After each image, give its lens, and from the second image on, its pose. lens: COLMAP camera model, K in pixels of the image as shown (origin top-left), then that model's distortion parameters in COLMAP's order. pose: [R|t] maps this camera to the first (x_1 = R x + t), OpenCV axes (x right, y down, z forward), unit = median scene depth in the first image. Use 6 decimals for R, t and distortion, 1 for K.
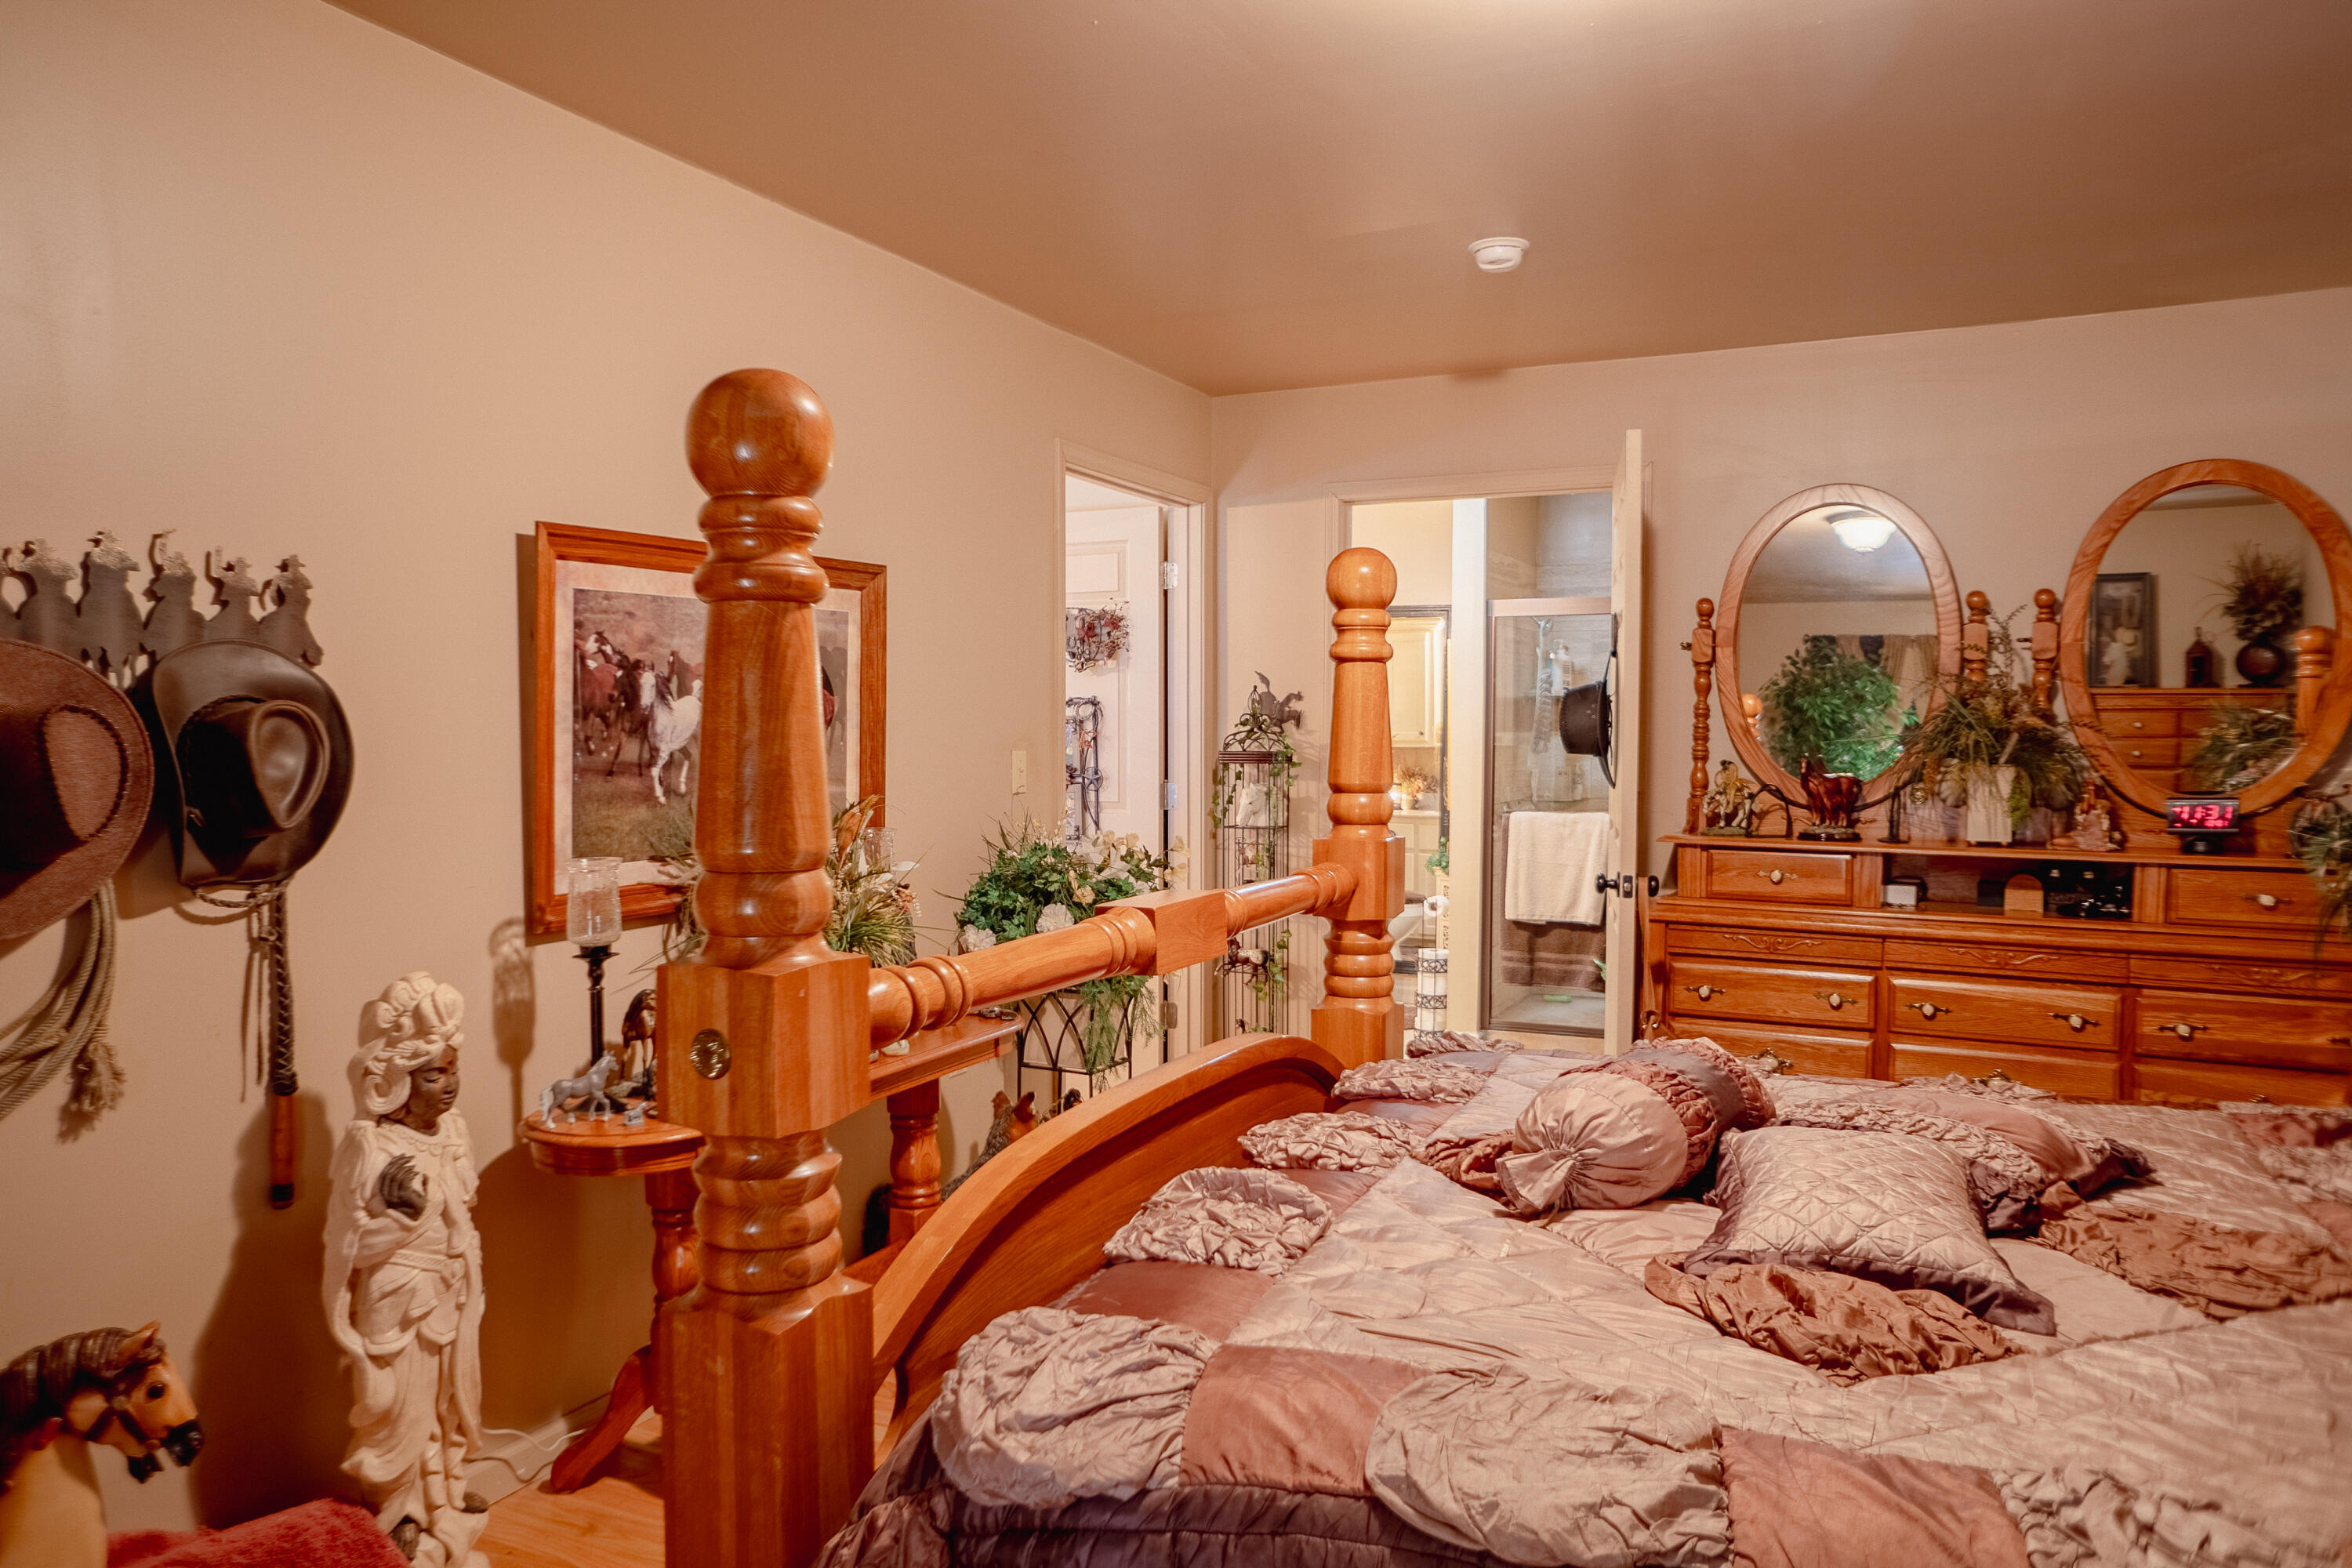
lens RADIAL K [[1593.6, 0, 1176.0], [0, 1593.6, 775.2], [0, 0, 1]] dist [-0.001970, -0.000244]
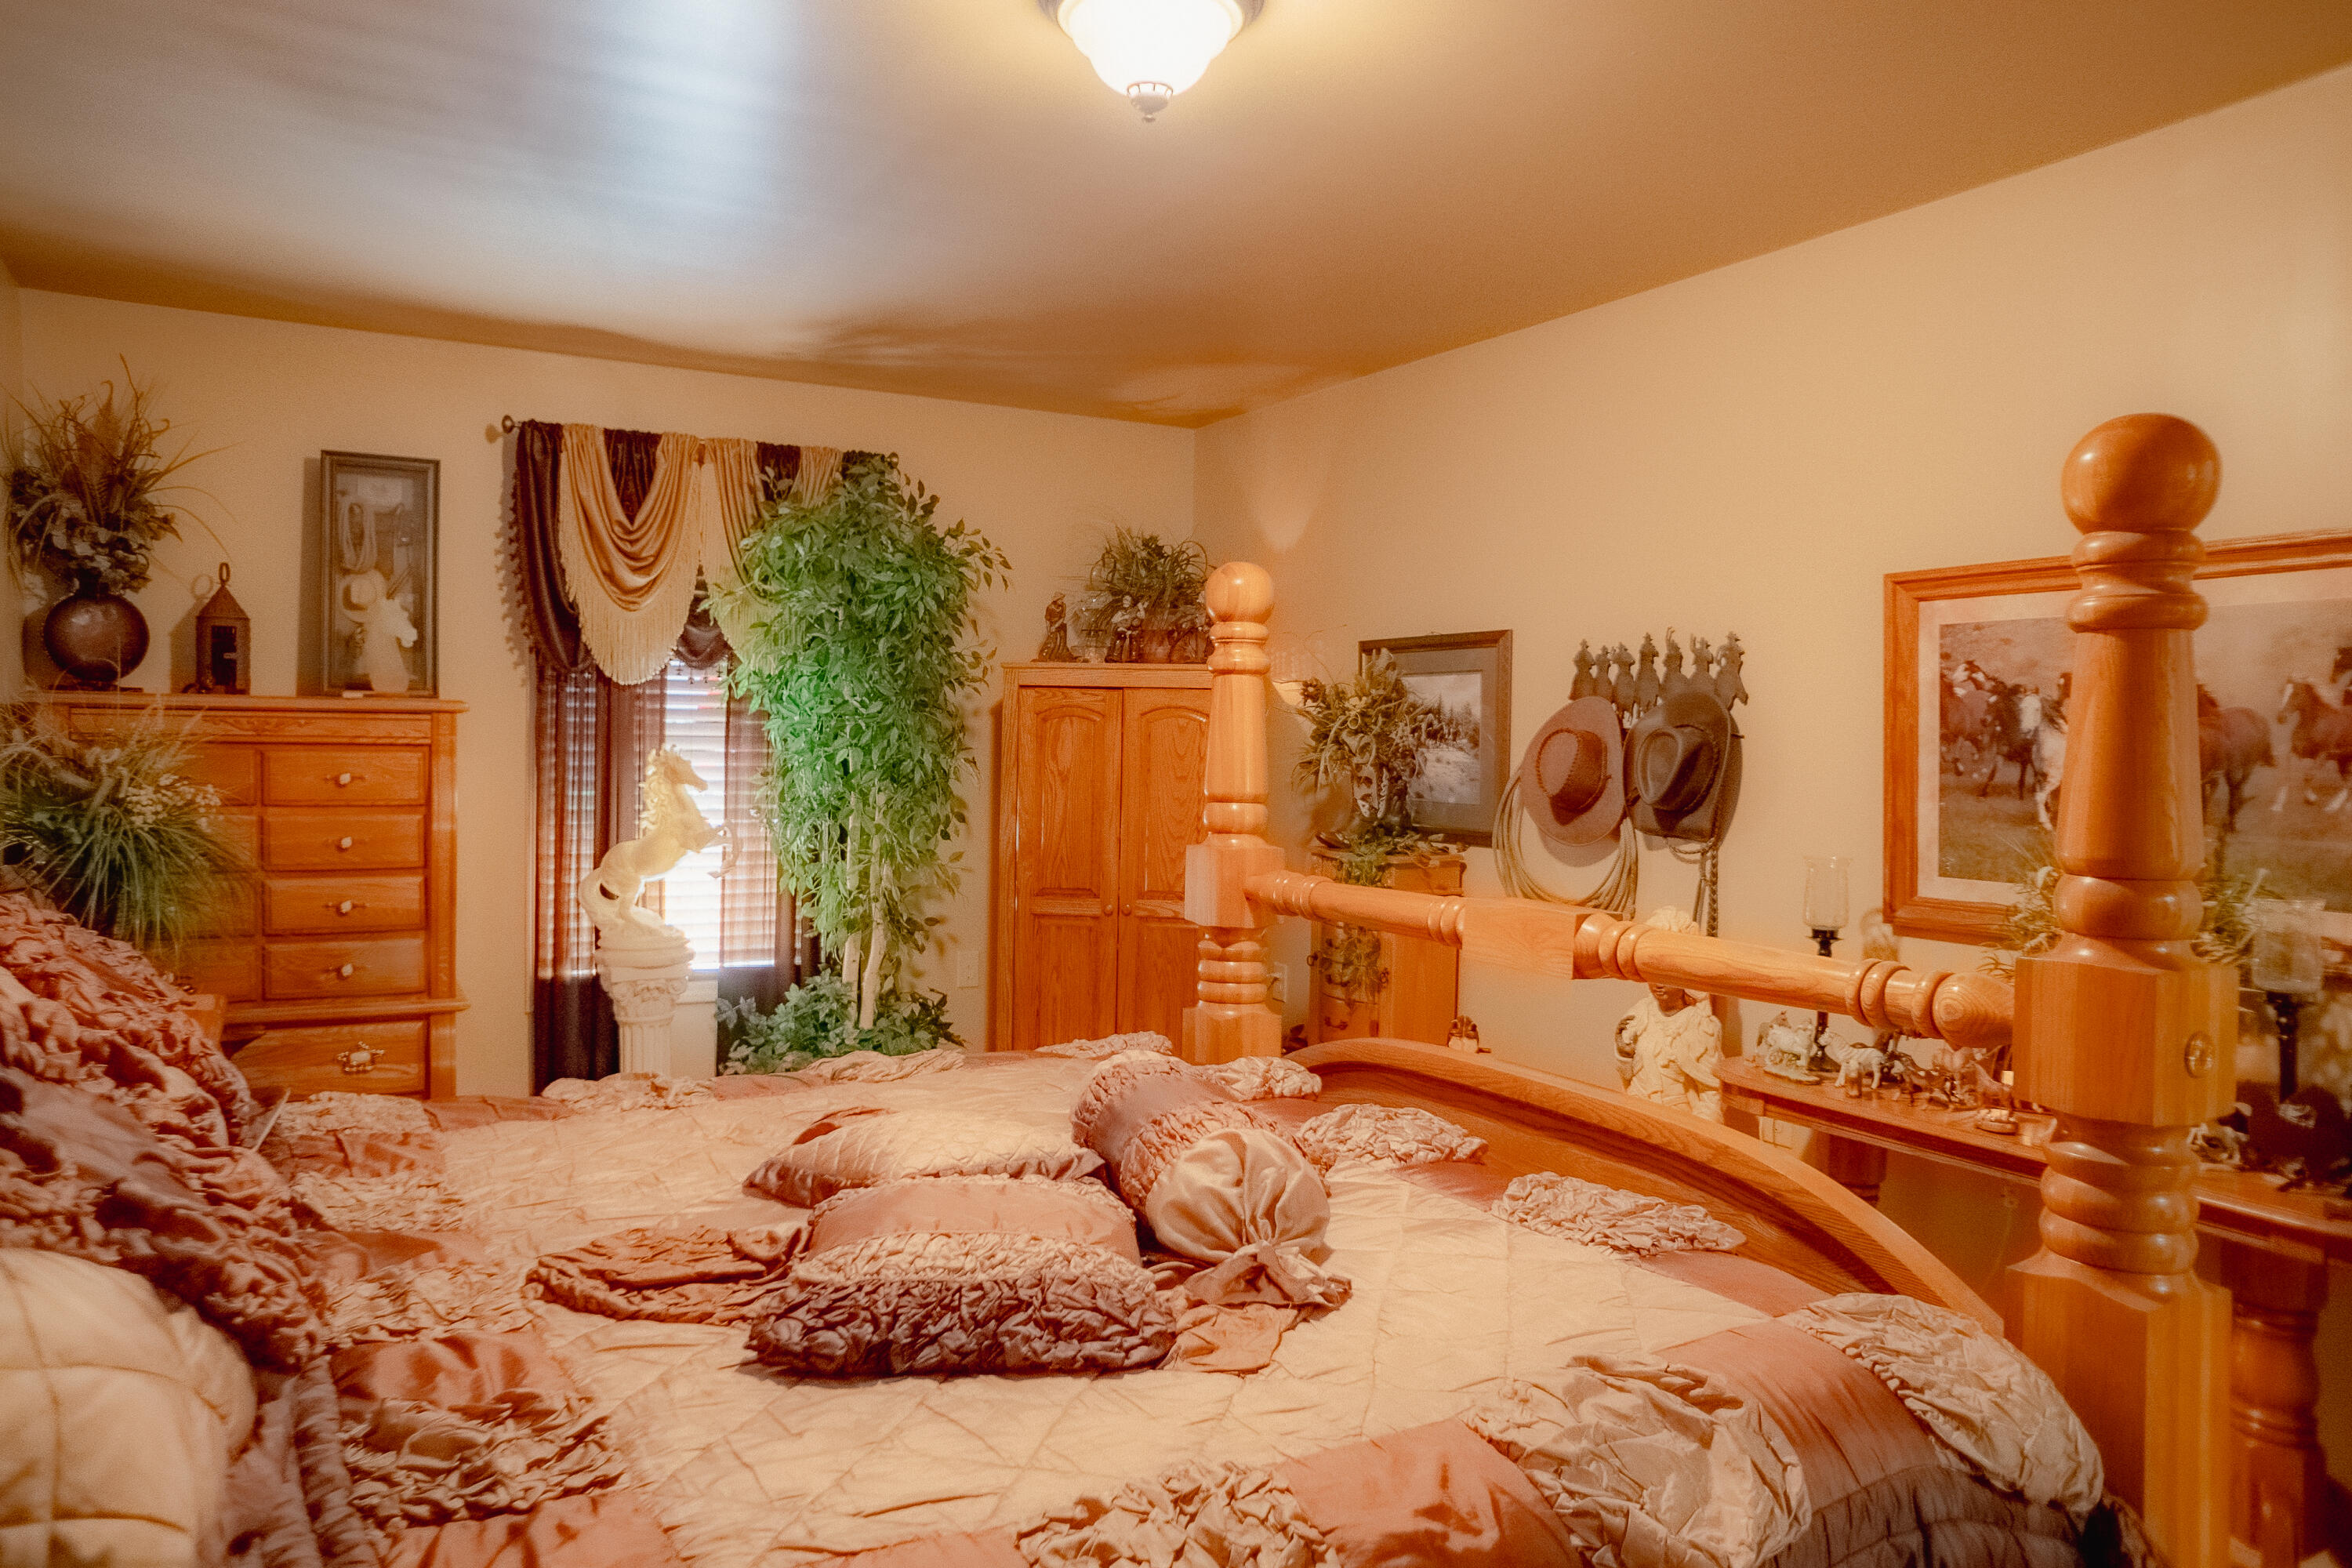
lens RADIAL K [[1593.6, 0, 1175.8], [0, 1593.6, 774.1], [0, 0, 1]] dist [-0.001970, -0.000244]
pose [[-0.547716, 0.015307, -0.836525, 0.825173], [-0.043436, 0.997964, 0.046701, -0.040827], [0.835536, 0.061914, -0.545936, 1.137881]]
